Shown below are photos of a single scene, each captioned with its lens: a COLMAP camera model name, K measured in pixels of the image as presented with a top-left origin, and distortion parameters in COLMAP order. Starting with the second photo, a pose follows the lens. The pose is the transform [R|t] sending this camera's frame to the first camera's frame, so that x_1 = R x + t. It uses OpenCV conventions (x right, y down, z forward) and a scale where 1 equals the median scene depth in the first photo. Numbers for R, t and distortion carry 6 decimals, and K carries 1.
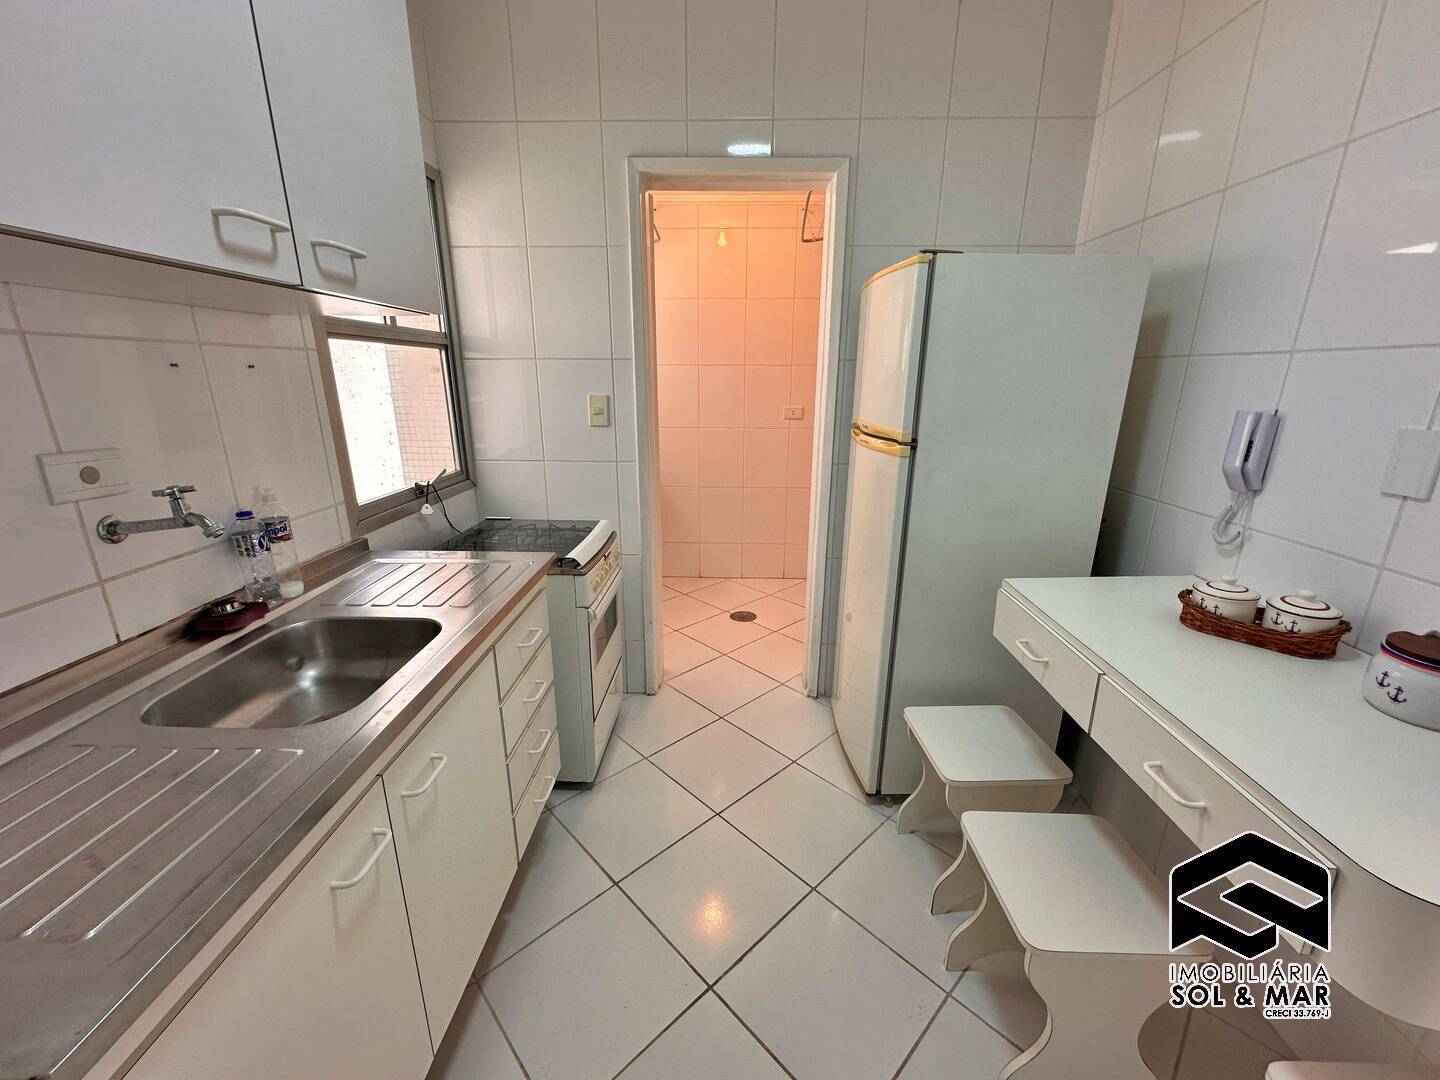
lens RADIAL K [[572.2, 0, 713.7], [0, 572.2, 541.1], [0, 0, 1]] dist [-0.001564, -0.000124]
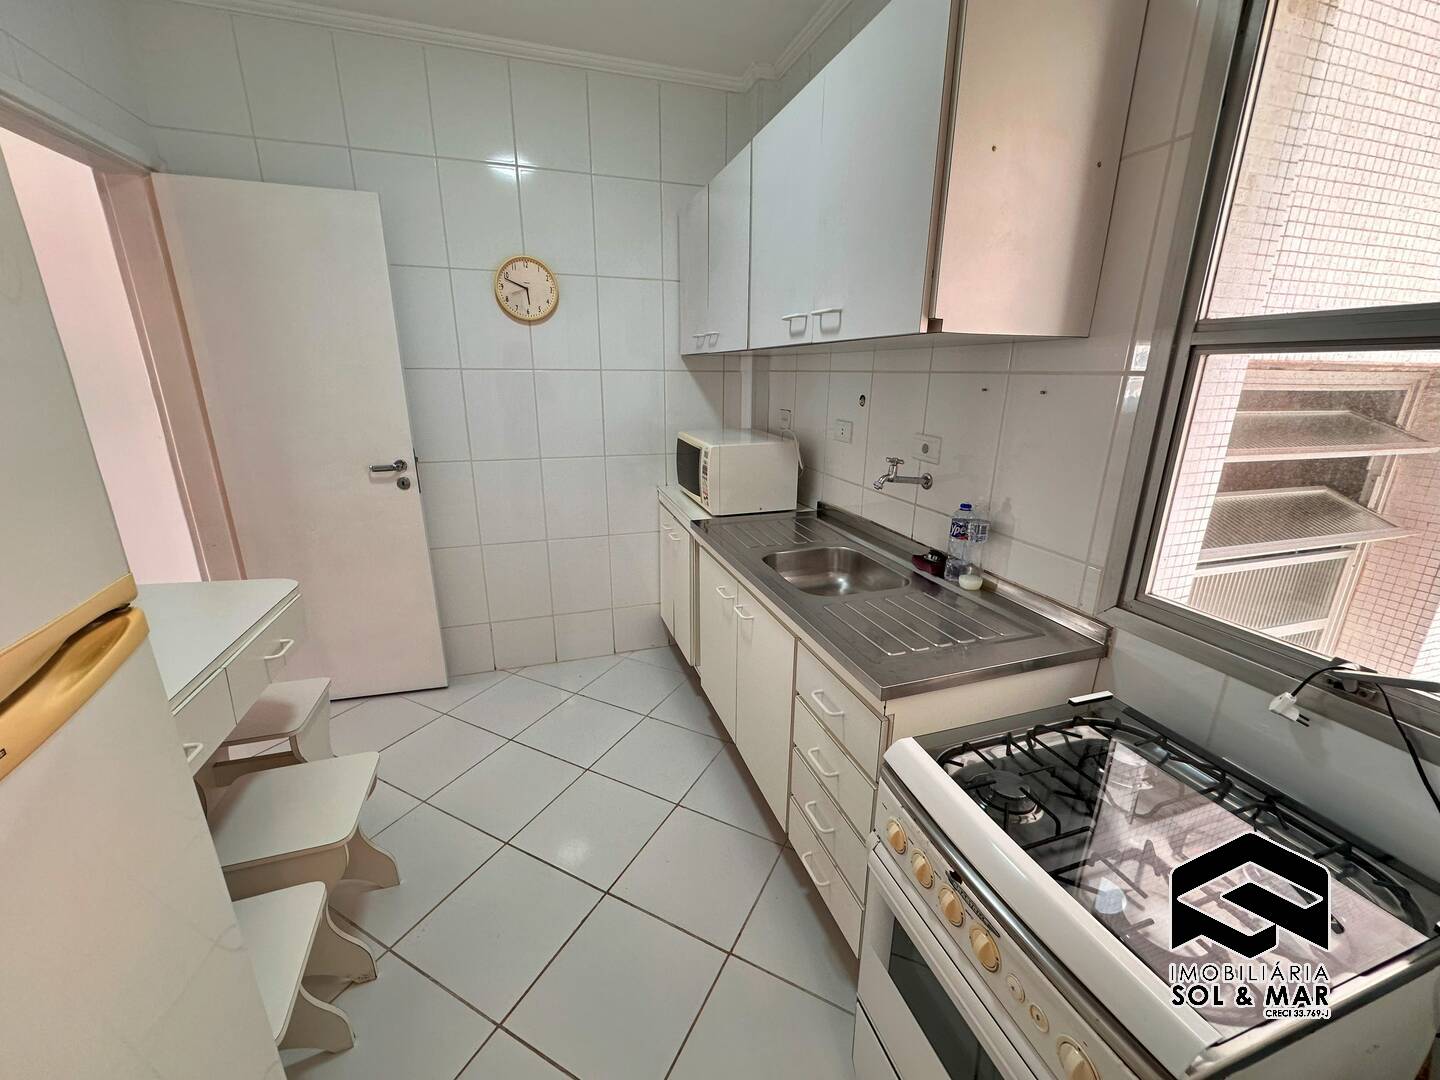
lens RADIAL K [[572.2, 0, 720.6], [0, 572.2, 538.8], [0, 0, 1]] dist [-0.001564, -0.000124]
pose [[-0.936829, 0.091140, -0.337707, 0.082765], [-0.105053, 0.847577, 0.520171, -0.407627], [0.333641, 0.522788, -0.784460, 1.284512]]
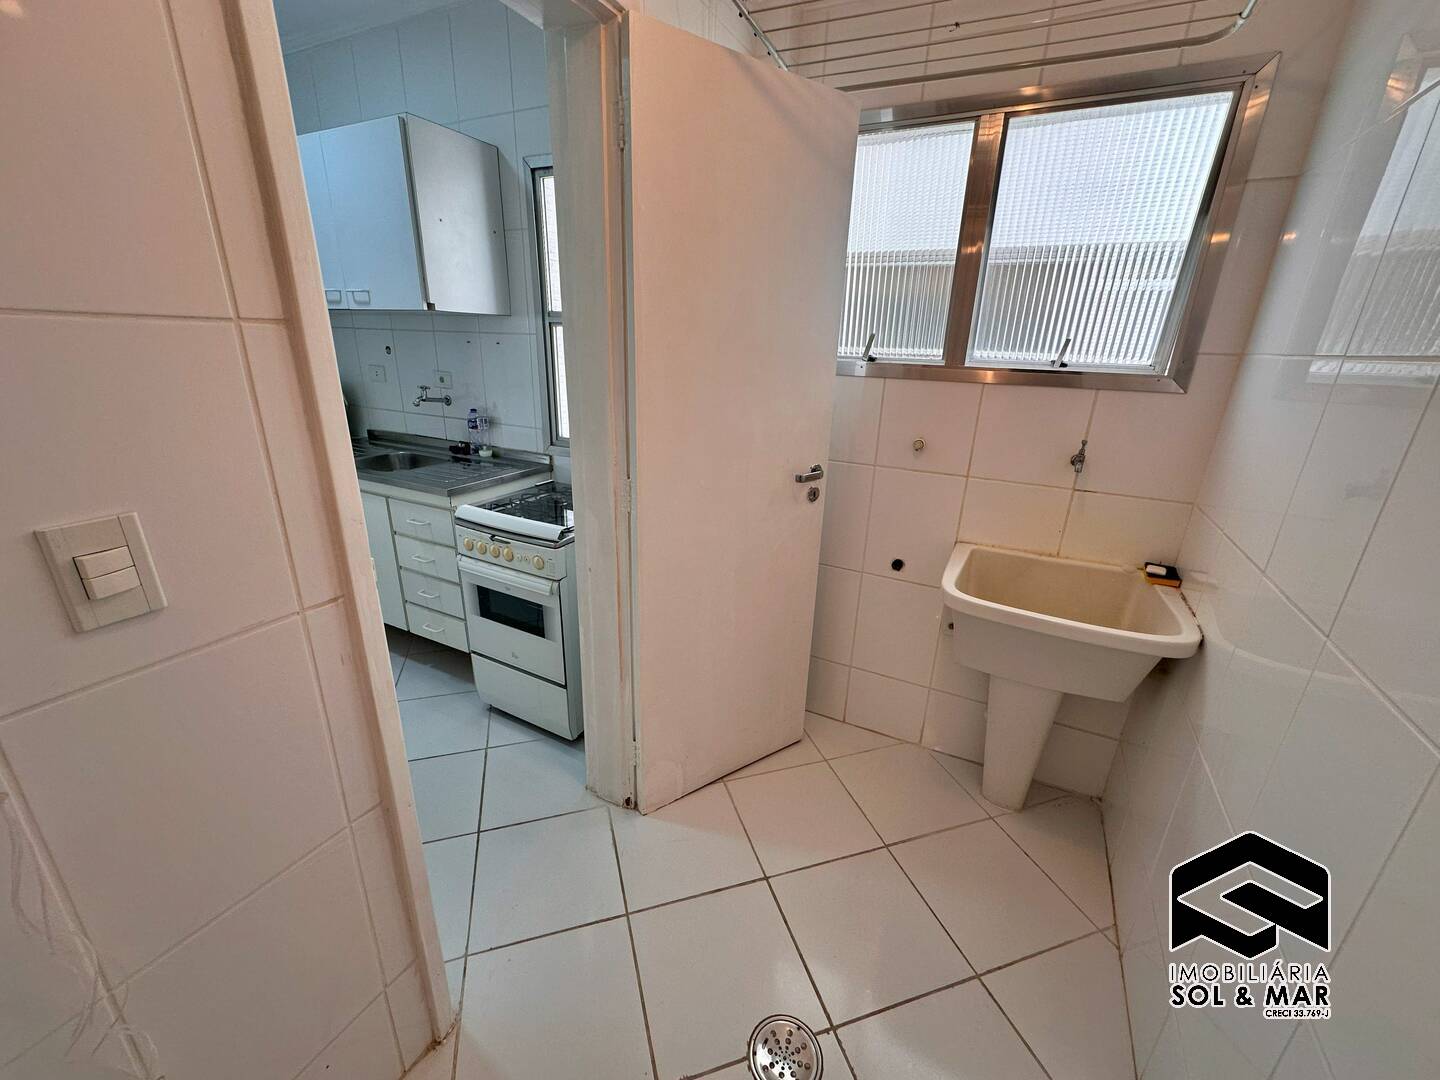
lens RADIAL K [[572.2, 0, 719.2], [0, 572.2, 540.7], [0, 0, 1]] dist [-0.001564, -0.000124]
pose [[-0.419727, 0.283743, -0.862160, 0.573802], [-0.284001, 0.861128, 0.421665, -0.565519], [0.862075, 0.421838, -0.280855, 1.842336]]
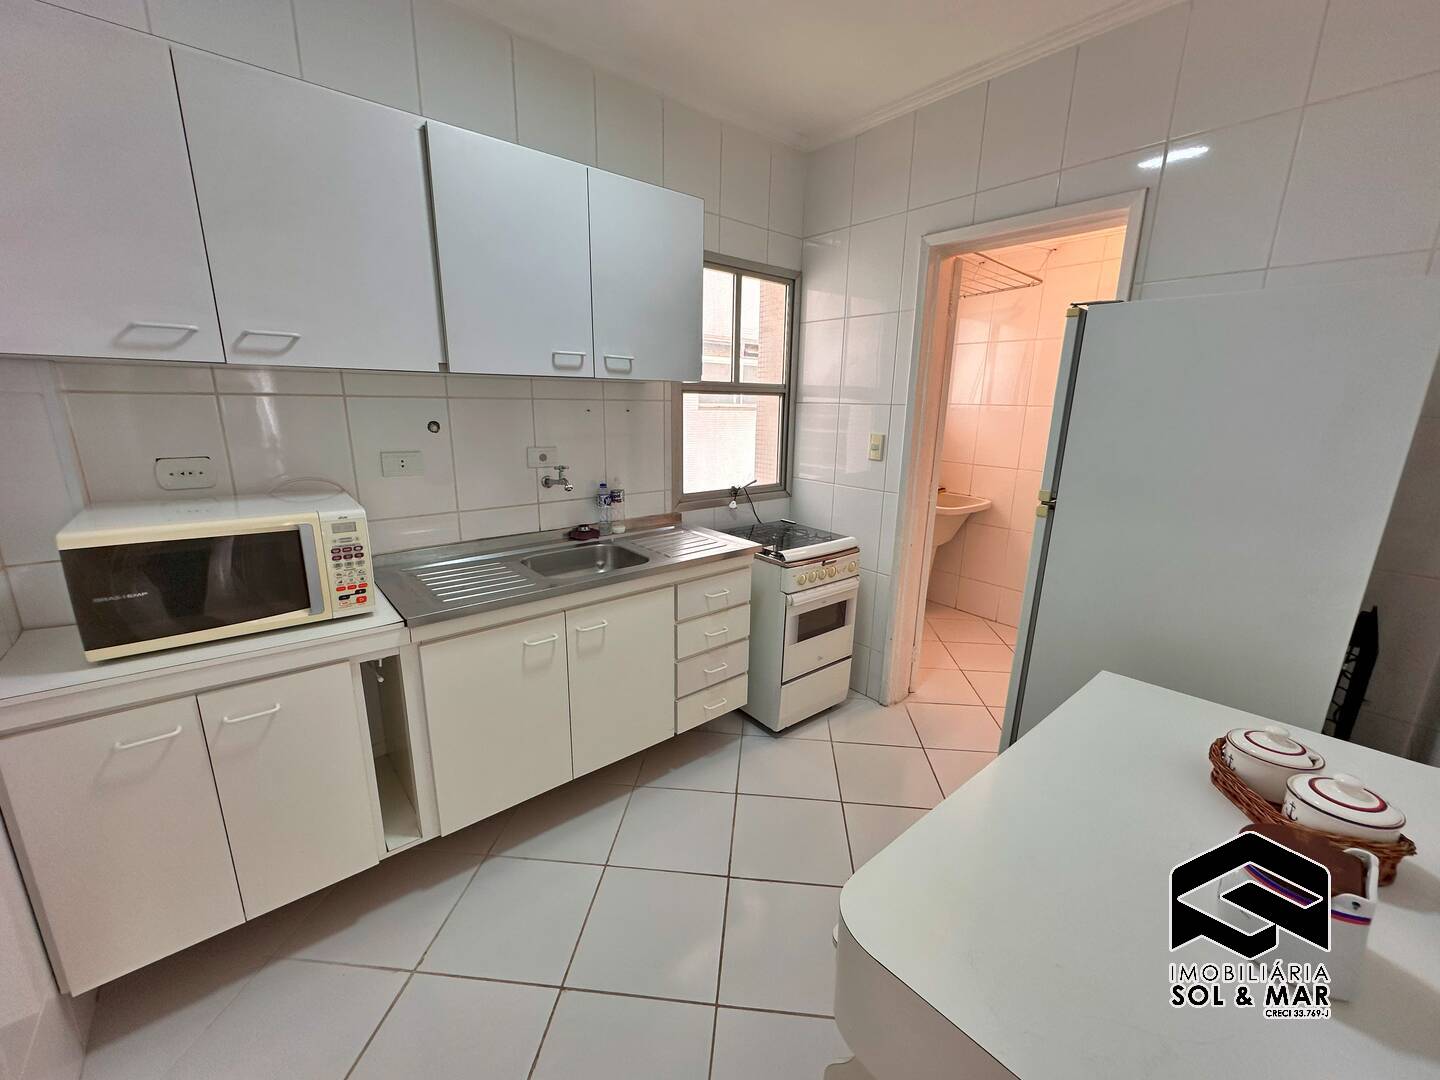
lens RADIAL K [[572.2, 0, 716.9], [0, 572.2, 538.2], [0, 0, 1]] dist [-0.001564, -0.000124]
pose [[0.661812, 0.182542, -0.727106, 0.624943], [-0.222208, 0.974082, 0.042292, -0.027630], [0.715981, 0.133579, 0.685221, -0.028228]]
